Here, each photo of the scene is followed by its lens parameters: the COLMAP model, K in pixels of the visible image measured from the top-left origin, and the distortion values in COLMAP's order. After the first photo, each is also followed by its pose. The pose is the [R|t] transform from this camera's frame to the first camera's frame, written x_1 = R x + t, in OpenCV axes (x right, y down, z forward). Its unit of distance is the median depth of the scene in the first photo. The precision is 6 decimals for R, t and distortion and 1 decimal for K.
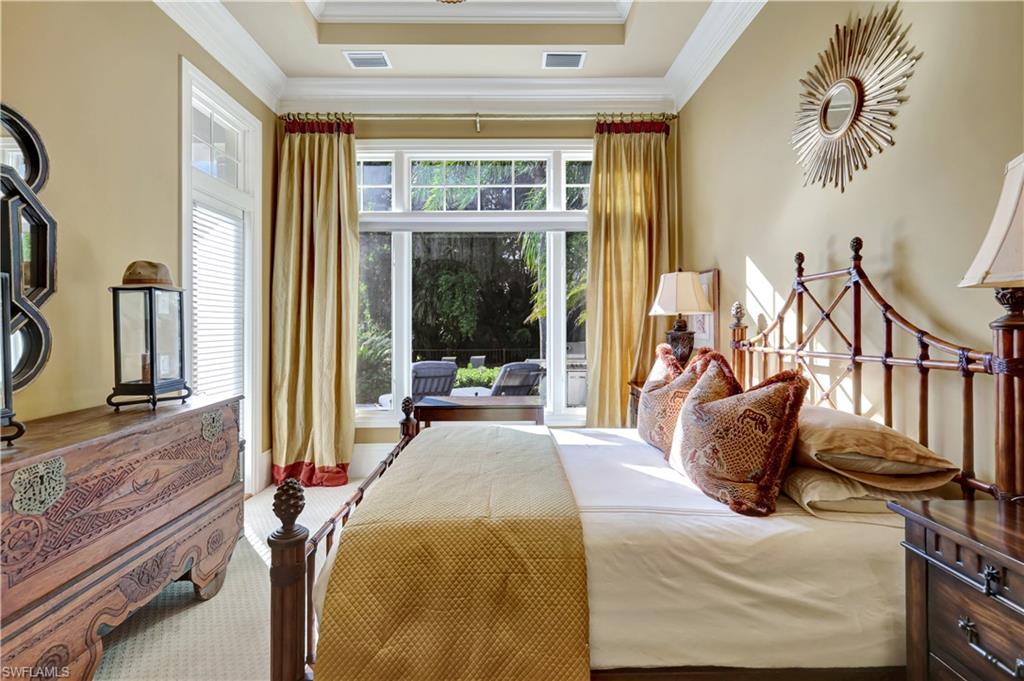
lens RADIAL K [[448.9, 0, 517.3], [0, 448.9, 330.3], [0, 0, 1]] dist [0.002454, 0.000197]
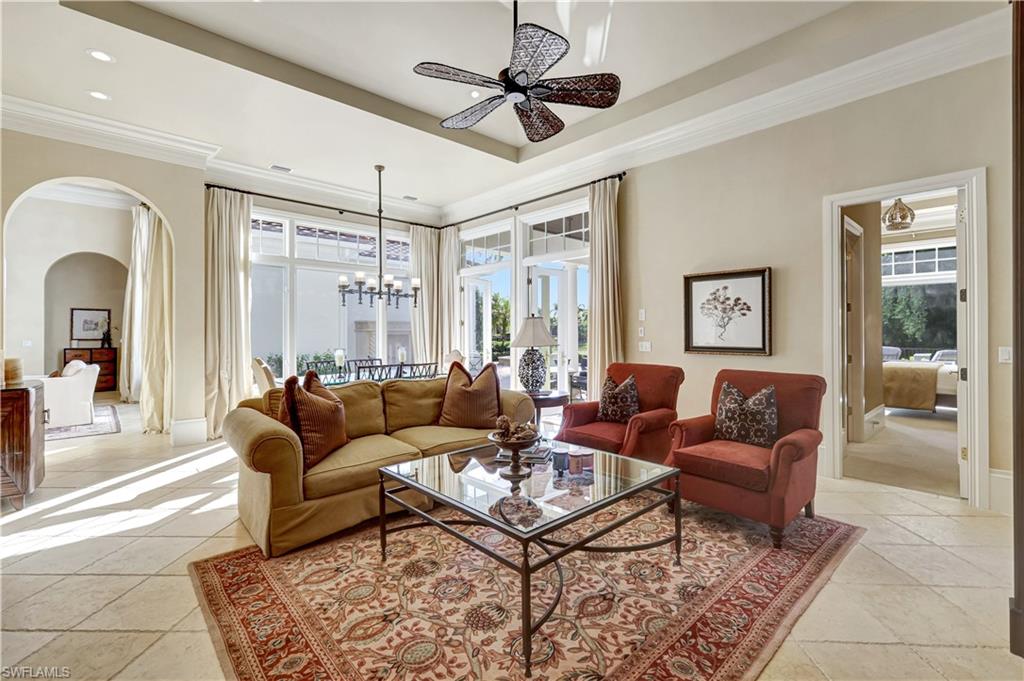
lens RADIAL K [[448.9, 0, 517.3], [0, 448.9, 330.3], [0, 0, 1]] dist [0.002454, 0.000197]
pose [[0.671235, 0.008044, -0.741201, 0.234692], [-0.010160, 0.999947, 0.001652, 0.022346], [0.741175, 0.006422, 0.671281, -1.858287]]
